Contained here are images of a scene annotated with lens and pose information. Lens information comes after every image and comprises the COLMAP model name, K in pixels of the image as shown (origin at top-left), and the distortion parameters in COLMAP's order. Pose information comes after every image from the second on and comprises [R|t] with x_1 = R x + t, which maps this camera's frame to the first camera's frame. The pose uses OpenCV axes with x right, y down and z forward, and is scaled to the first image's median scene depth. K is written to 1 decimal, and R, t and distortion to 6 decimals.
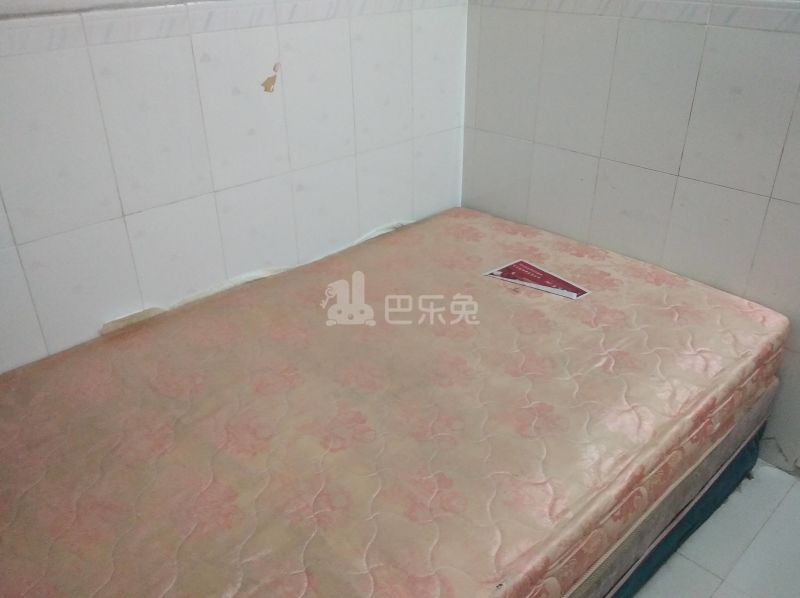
lens RADIAL K [[666.8, 0, 402.9], [0, 666.8, 294.7], [0, 0, 1]] dist [0.072695, -0.133850]
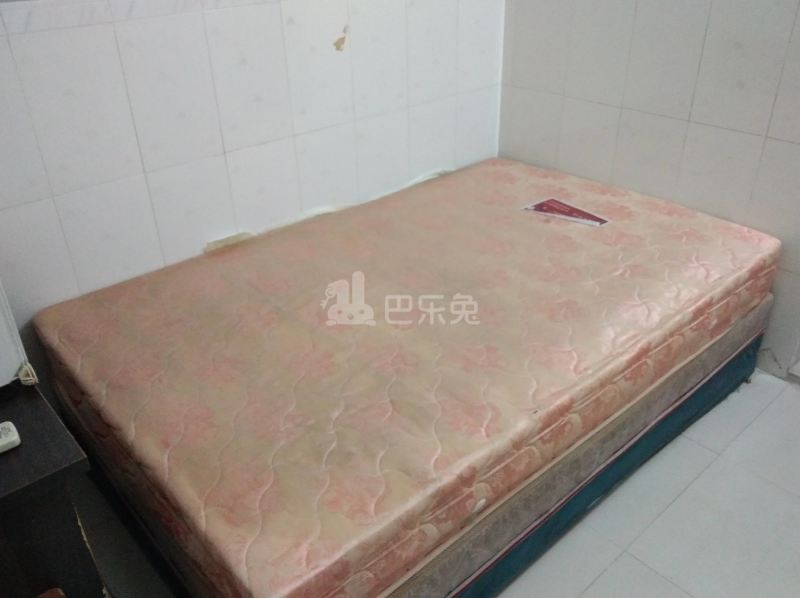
lens RADIAL K [[666.8, 0, 402.5], [0, 666.8, 295.3], [0, 0, 1]] dist [0.072695, -0.133850]
pose [[0.999358, 0.004534, -0.035543, -0.046367], [-0.003552, 0.999612, 0.027637, 0.102777], [0.035654, -0.027493, 0.998986, -0.205312]]
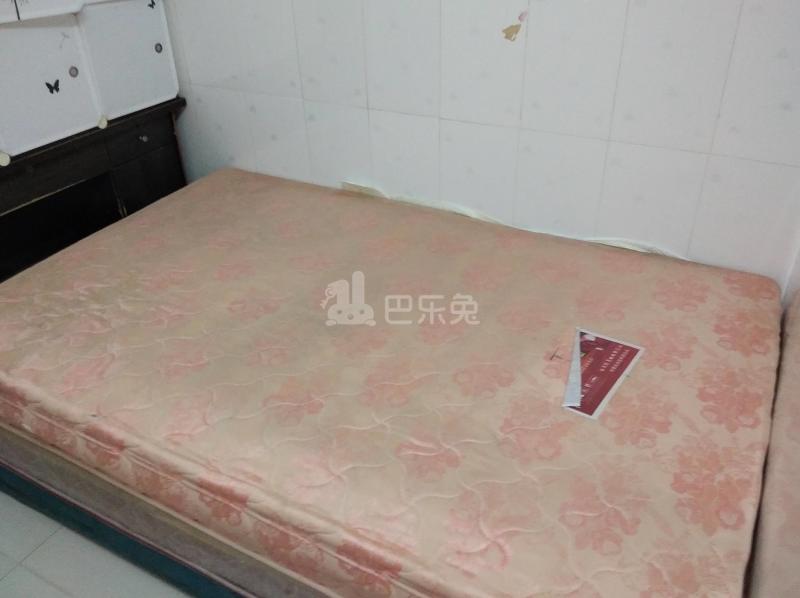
lens RADIAL K [[666.8, 0, 400.2], [0, 666.8, 297.5], [0, 0, 1]] dist [0.072695, -0.133850]
pose [[0.304524, 0.509537, -0.804759, 0.776499], [-0.428426, 0.827870, 0.362052, -0.295459], [0.850715, 0.234526, 0.470406, 0.522680]]
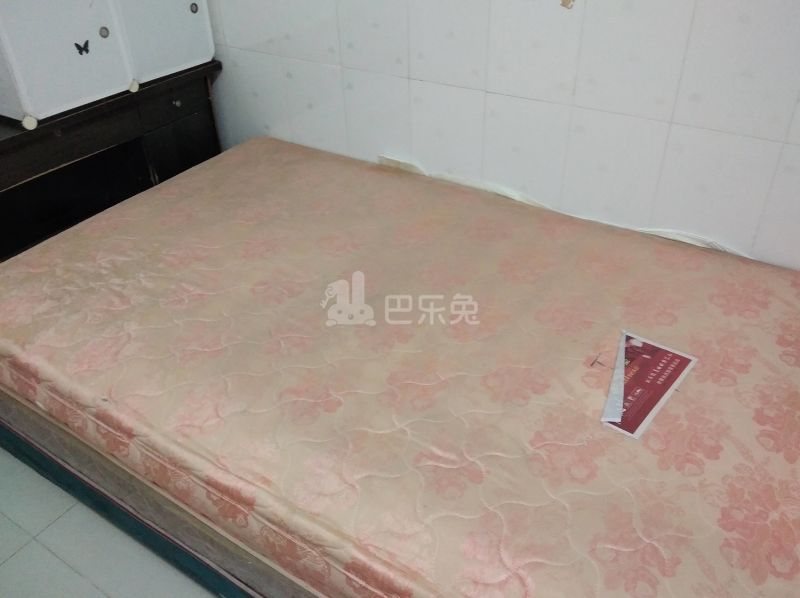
lens RADIAL K [[666.8, 0, 399.9], [0, 666.8, 297.8], [0, 0, 1]] dist [0.072695, -0.133850]
pose [[0.228373, 0.562594, -0.794565, 0.714861], [-0.440023, 0.787664, 0.431237, -0.304979], [0.868462, 0.251144, 0.427435, 0.557632]]
